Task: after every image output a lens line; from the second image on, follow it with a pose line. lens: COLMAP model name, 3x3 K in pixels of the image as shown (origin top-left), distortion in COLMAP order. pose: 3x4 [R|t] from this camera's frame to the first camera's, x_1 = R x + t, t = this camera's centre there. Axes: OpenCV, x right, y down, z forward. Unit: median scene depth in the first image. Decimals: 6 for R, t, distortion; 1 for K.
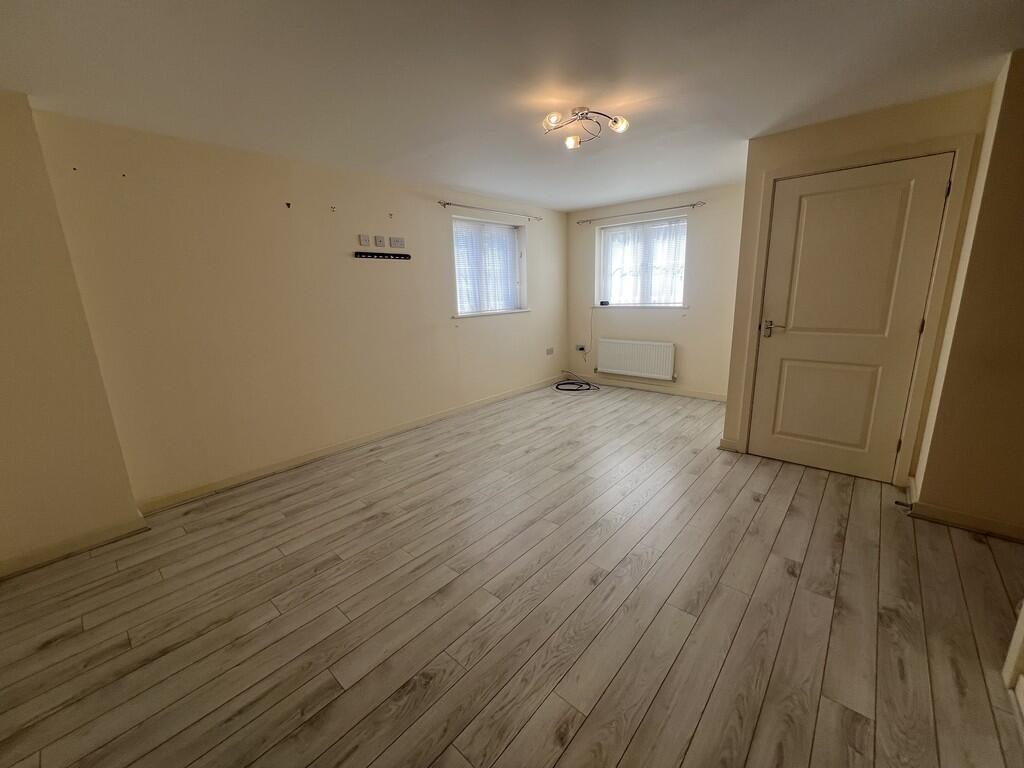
lens RADIAL K [[407.5, 0, 514.5], [0, 407.5, 380.4], [0, 0, 1]] dist [-0.002025, 0.000042]
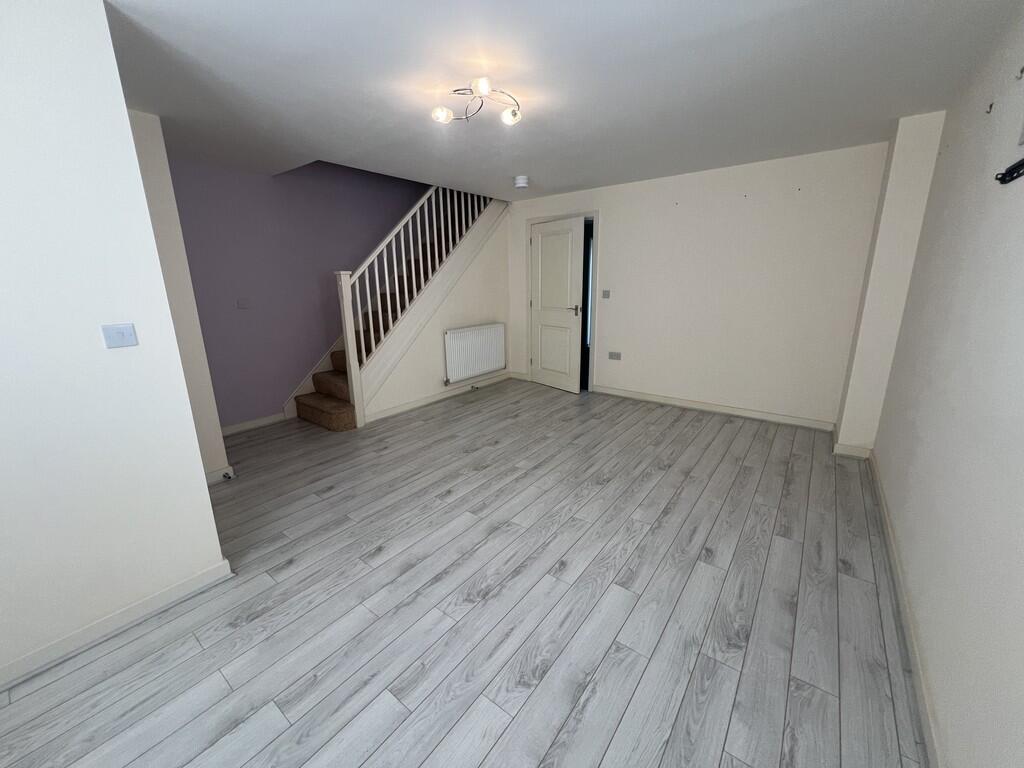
lens RADIAL K [[407.5, 0, 511.8], [0, 407.5, 382.8], [0, 0, 1]] dist [-0.002025, 0.000042]
pose [[-0.996283, 0.063360, -0.058356, 0.122410], [0.029890, 0.889657, 0.455650, -0.327857], [0.080787, 0.452213, -0.888244, 1.415979]]
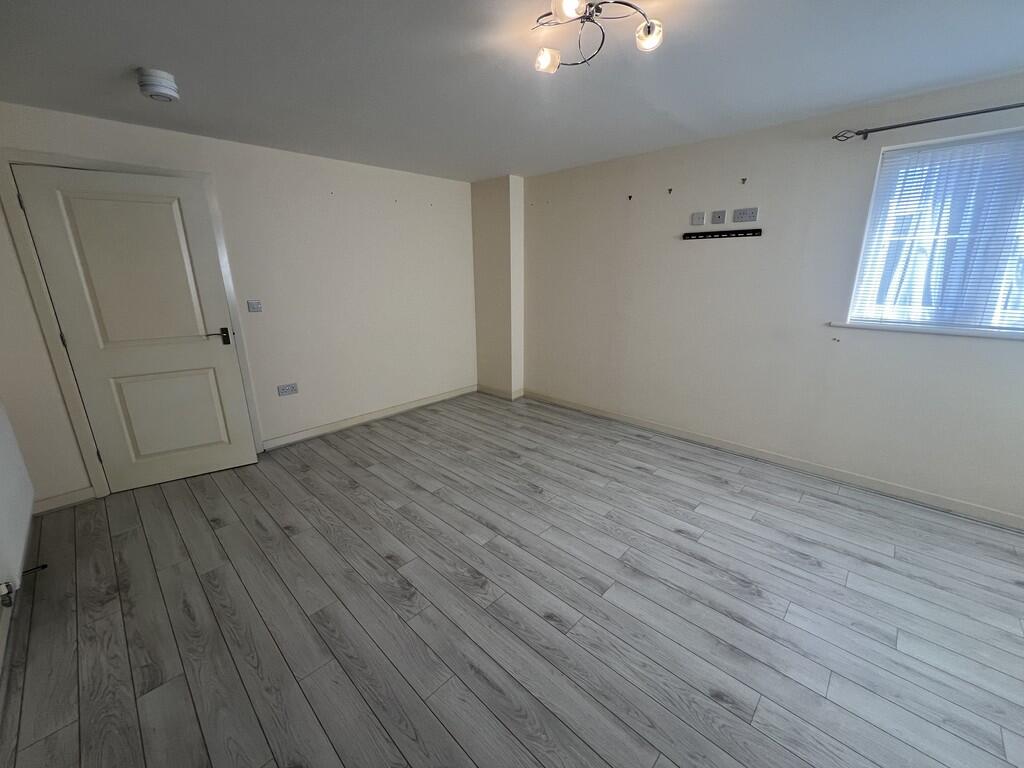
lens RADIAL K [[407.5, 0, 510.5], [0, 407.5, 383.7], [0, 0, 1]] dist [-0.002025, 0.000042]
pose [[-0.039611, 0.303261, -0.952084, 0.614759], [-0.211373, 0.928725, 0.304615, -0.198495], [0.976602, 0.213311, 0.027313, 0.668002]]
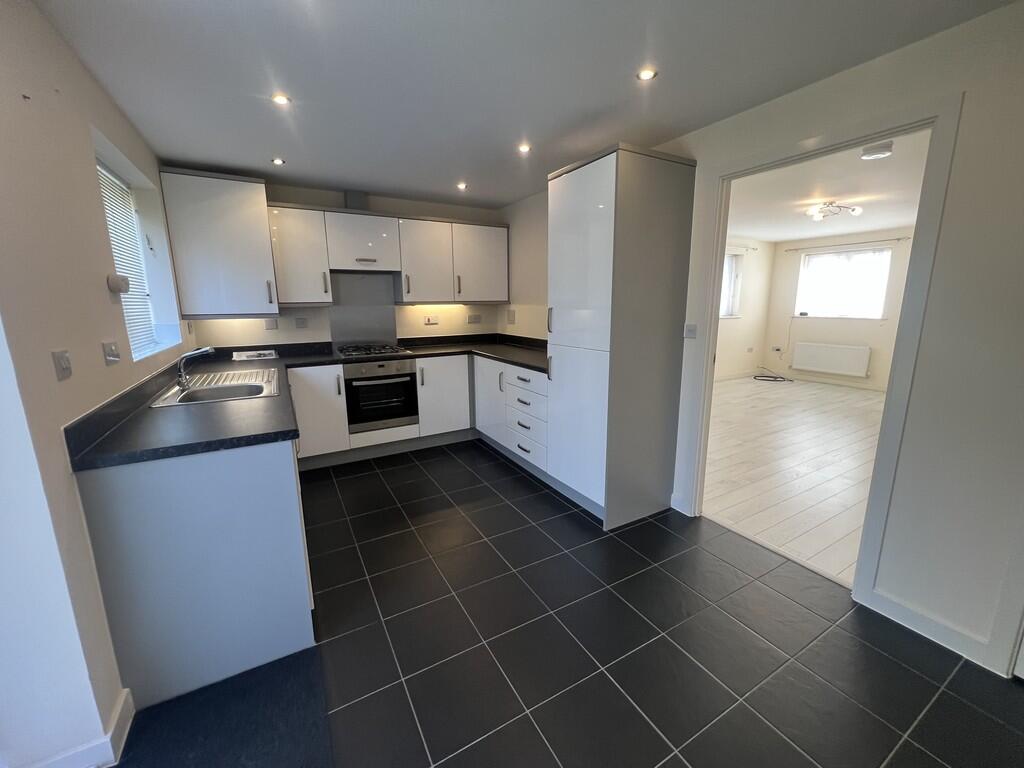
lens RADIAL K [[410.2, 0, 514.2], [0, 410.2, 379.7], [0, 0, 1]] dist [-0.001308, 0.000051]
pose [[0.949991, 0.082678, -0.301134, -0.369738], [-0.090273, 0.995852, -0.011371, 0.172021], [0.298945, 0.037986, 0.953514, -0.744145]]
